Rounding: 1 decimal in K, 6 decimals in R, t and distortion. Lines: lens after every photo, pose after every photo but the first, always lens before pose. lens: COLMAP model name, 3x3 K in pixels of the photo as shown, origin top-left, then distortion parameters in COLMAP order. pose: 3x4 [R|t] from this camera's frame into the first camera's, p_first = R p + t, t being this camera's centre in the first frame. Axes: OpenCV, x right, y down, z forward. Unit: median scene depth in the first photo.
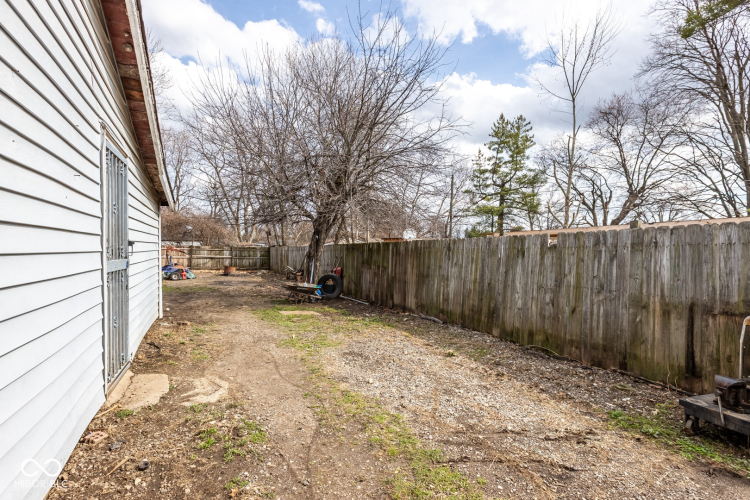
lens RADIAL K [[349.7, 0, 377.3], [0, 349.7, 250.9], [0, 0, 1]] dist [-0.015954, 0.000194]
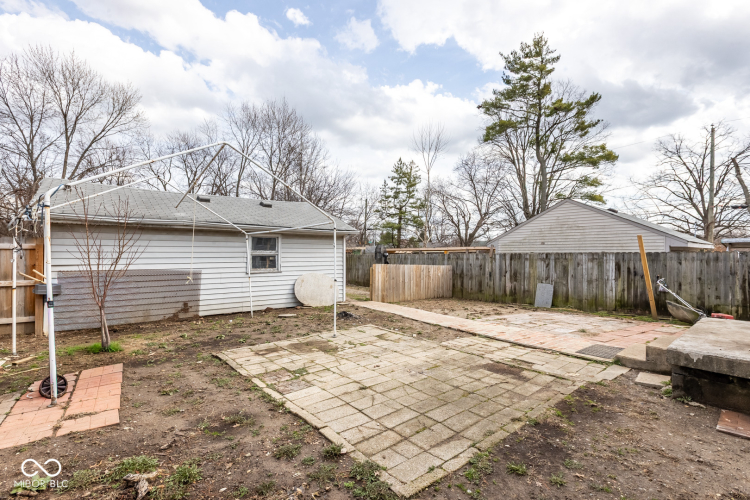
lens RADIAL K [[349.7, 0, 382.1], [0, 349.7, 253.0], [0, 0, 1]] dist [-0.015954, 0.000194]
pose [[0.970405, -0.008055, 0.241348, -0.059377], [0.007143, 0.999964, 0.004656, -0.012574], [-0.241376, -0.002794, 0.970428, -0.364258]]
